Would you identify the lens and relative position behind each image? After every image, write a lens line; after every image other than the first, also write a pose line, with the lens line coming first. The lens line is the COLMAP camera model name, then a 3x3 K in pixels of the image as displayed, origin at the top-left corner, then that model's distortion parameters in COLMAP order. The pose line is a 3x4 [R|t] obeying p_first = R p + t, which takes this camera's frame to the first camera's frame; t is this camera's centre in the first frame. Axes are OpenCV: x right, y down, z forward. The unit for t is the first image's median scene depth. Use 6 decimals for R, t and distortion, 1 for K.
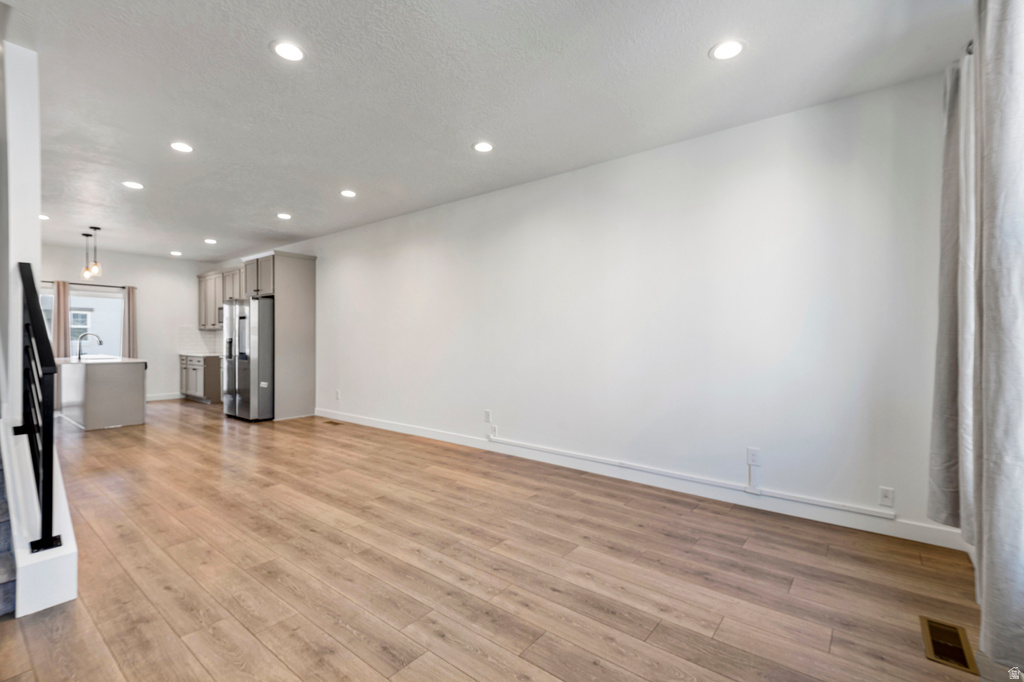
lens RADIAL K [[463.3, 0, 505.0], [0, 463.3, 339.3], [0, 0, 1]] dist [0.011909, -0.002196]
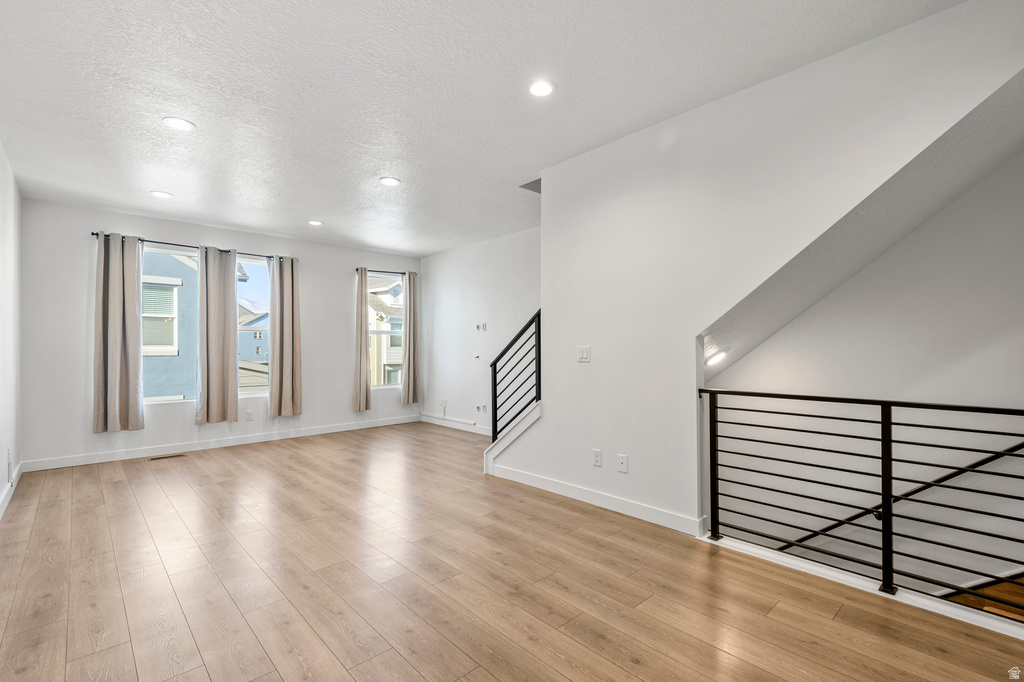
lens RADIAL K [[463.3, 0, 514.8], [0, 463.3, 343.0], [0, 0, 1]] dist [0.011909, -0.002196]
pose [[-0.992122, 0.004360, 0.125197, -0.943671], [0.003057, 0.999939, -0.010599, -0.014251], [-0.125236, -0.010133, -0.992075, 2.197294]]
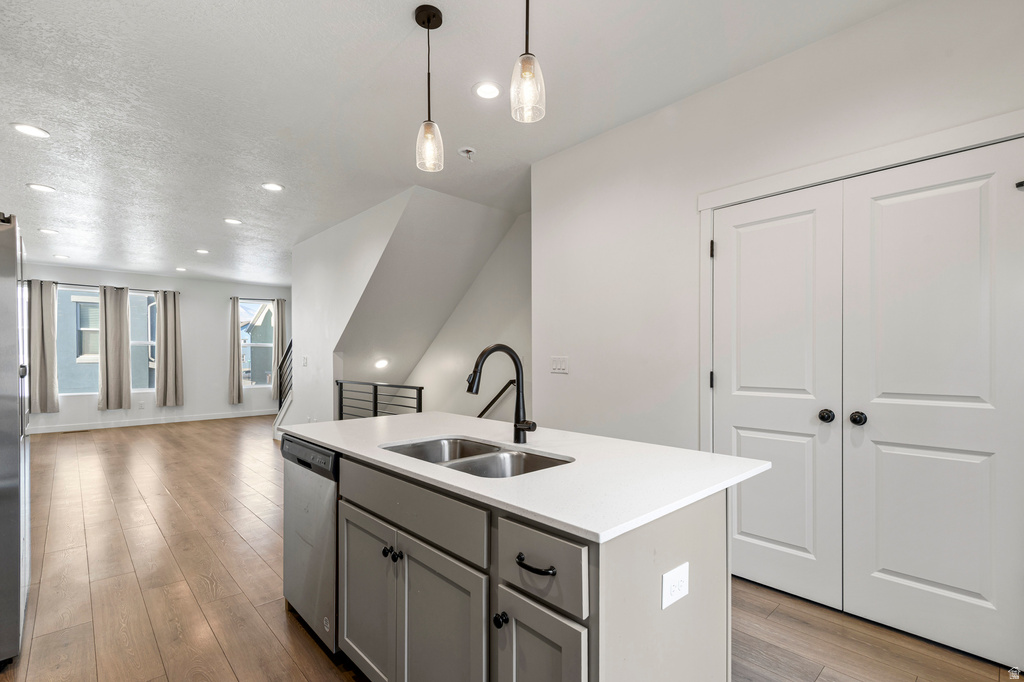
lens RADIAL K [[463.3, 0, 503.2], [0, 463.3, 357.7], [0, 0, 1]] dist [0.011909, -0.002196]
pose [[-0.990070, 0.003126, 0.140537, -2.117820], [0.003443, 0.999992, 0.002016, -0.011327], [-0.140530, 0.002480, -0.990073, 2.827813]]
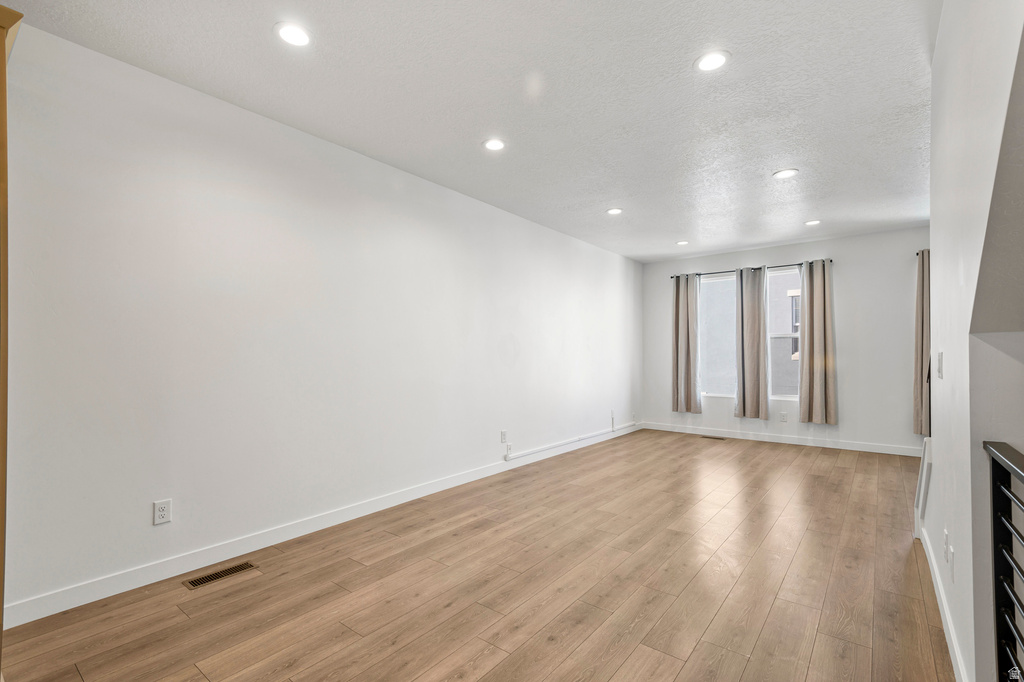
lens RADIAL K [[463.3, 0, 506.6], [0, 463.3, 354.5], [0, 0, 1]] dist [0.011909, -0.002196]
pose [[-0.010367, 0.000024, 0.999946, -1.694930], [0.002789, 0.999996, 0.000005, -0.018222], [-0.999942, 0.002788, -0.010367, 1.643804]]
